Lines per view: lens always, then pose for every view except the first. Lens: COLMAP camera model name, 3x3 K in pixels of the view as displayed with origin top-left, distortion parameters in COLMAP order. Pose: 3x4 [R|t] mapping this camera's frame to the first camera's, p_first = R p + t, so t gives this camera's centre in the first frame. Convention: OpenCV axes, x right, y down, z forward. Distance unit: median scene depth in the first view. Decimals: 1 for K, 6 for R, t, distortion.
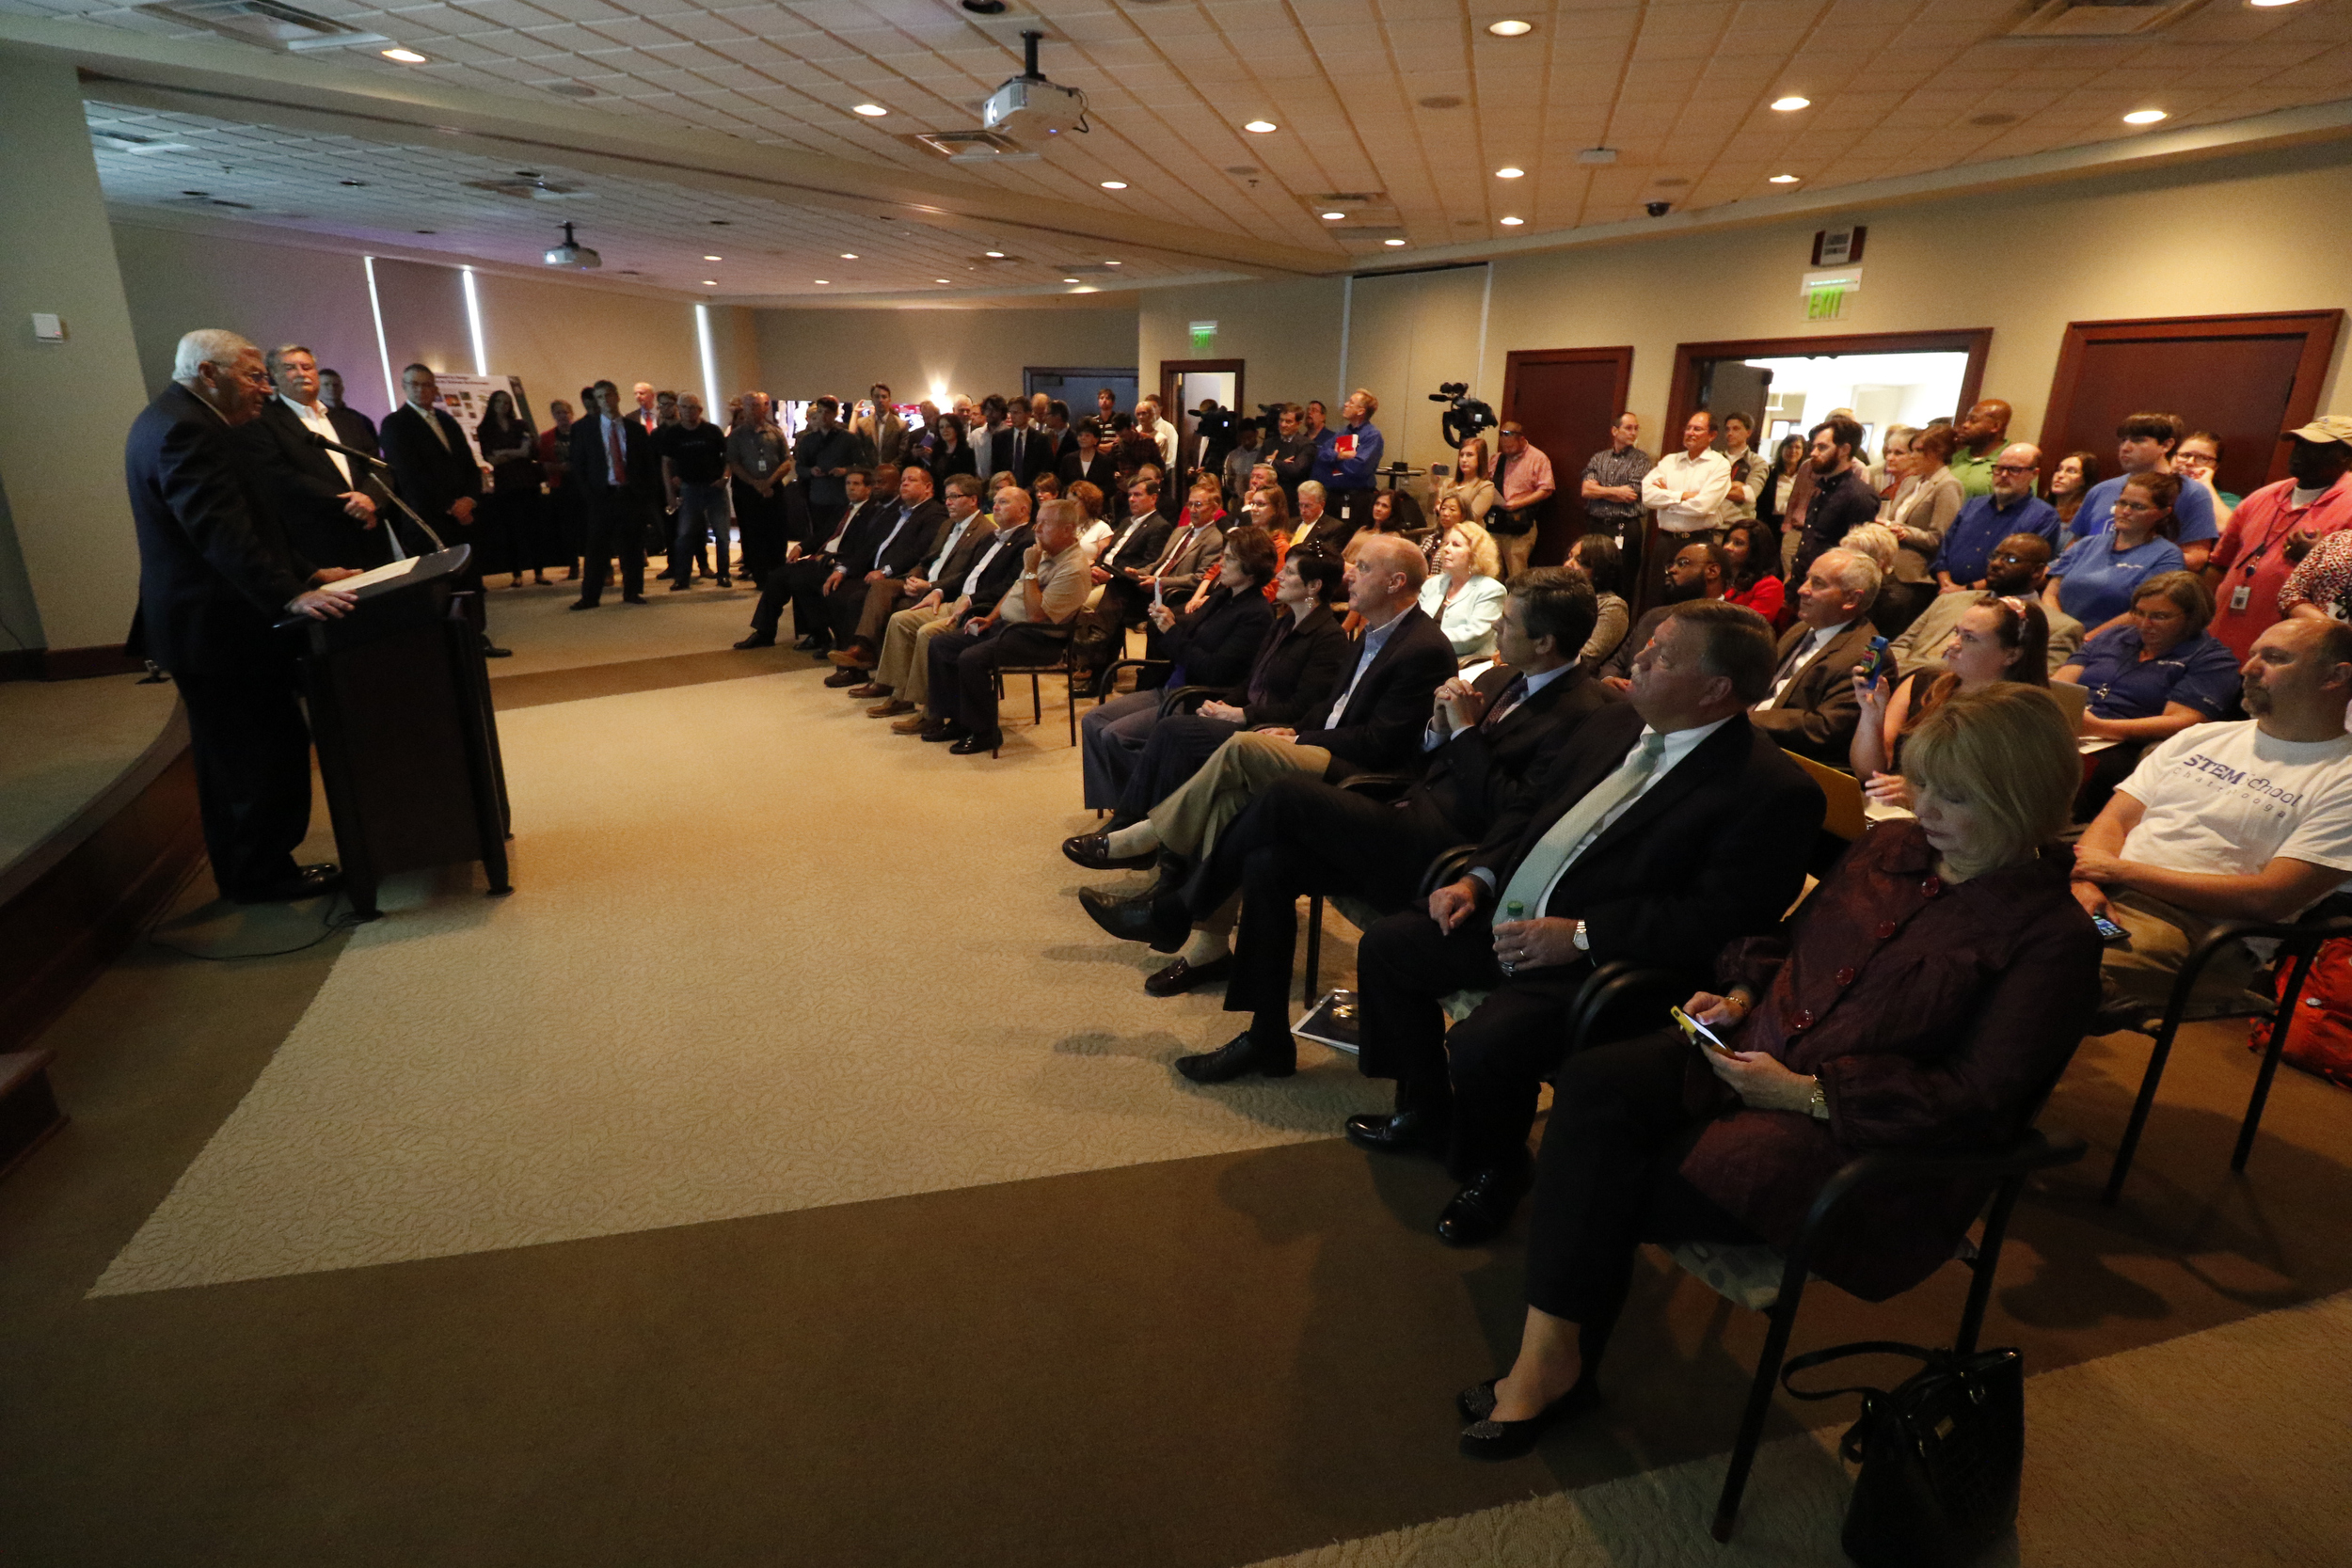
lens RADIAL K [[1111.7, 0, 1176.0], [0, 1111.7, 784.0], [0, 0, 1]] dist [-0.001479, -0.000311]
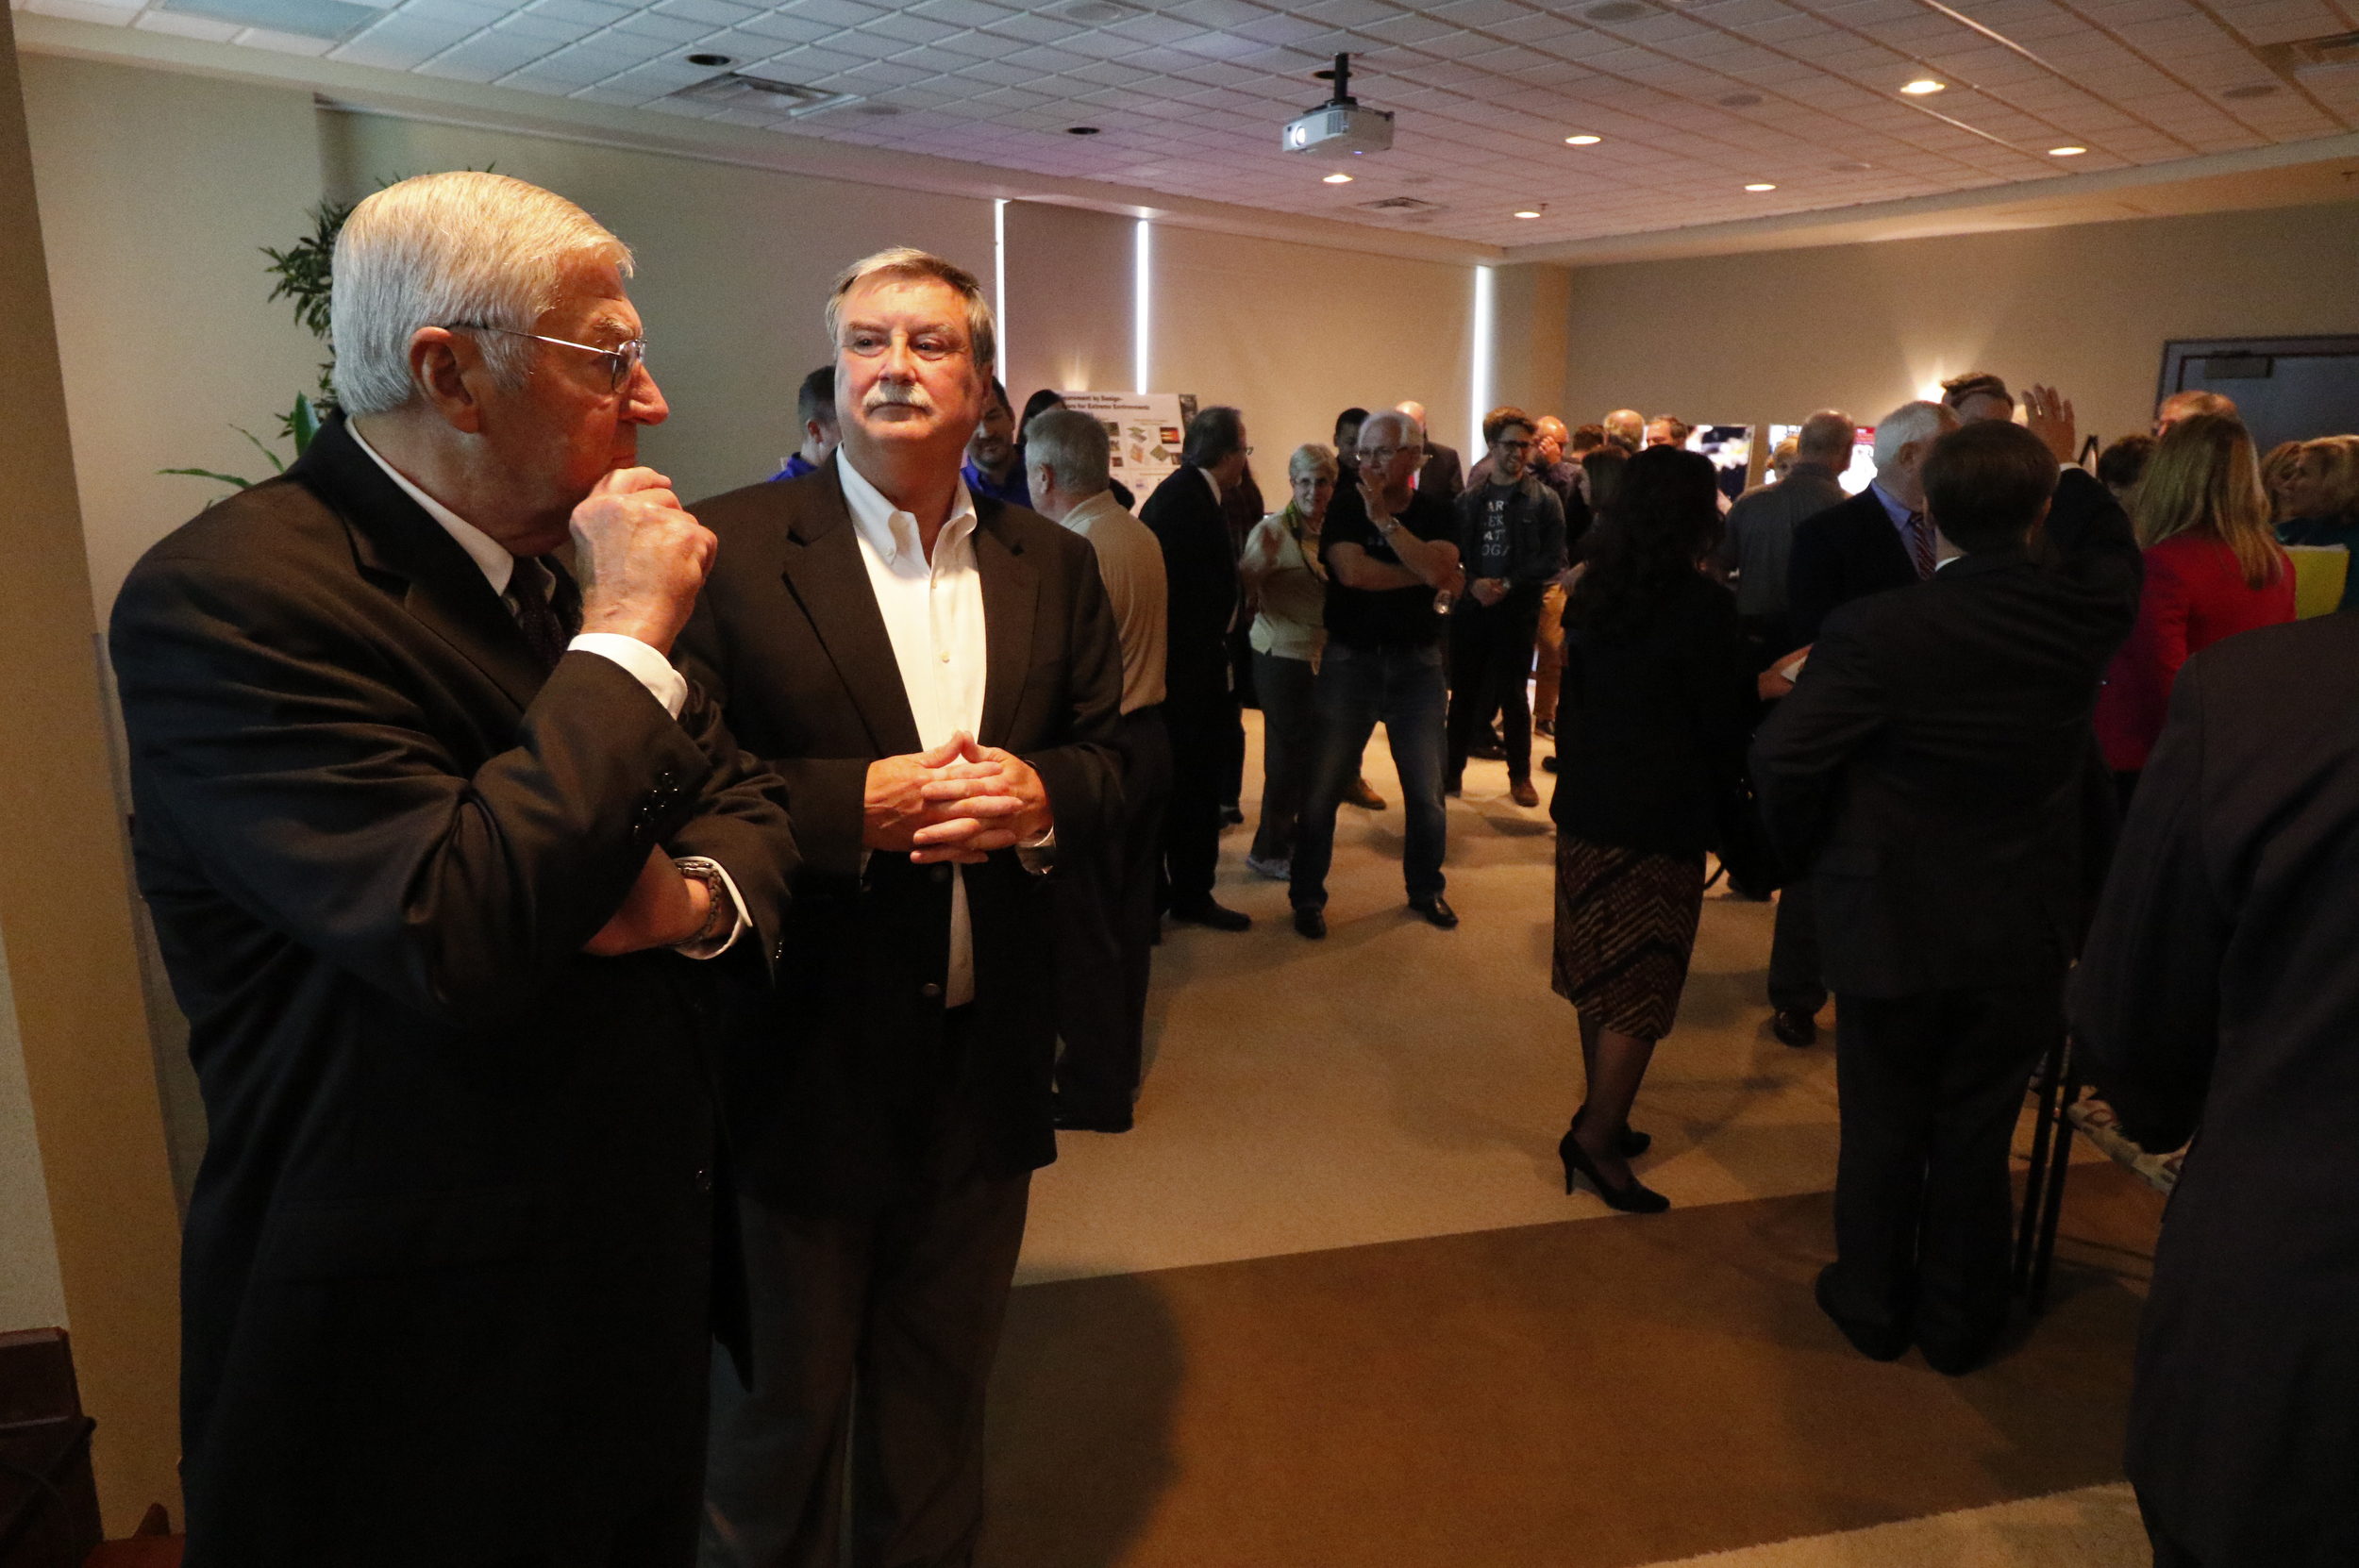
lens RADIAL K [[1510.8, 0, 1179.5], [0, 1510.8, 784.0], [0, 0, 1]] dist [-0.050266, -0.000529]
pose [[0.874140, 0.084080, -0.478341, -0.216026], [-0.131144, 0.989178, -0.065786, -0.116768], [0.467633, 0.120238, 0.875707, 0.349169]]
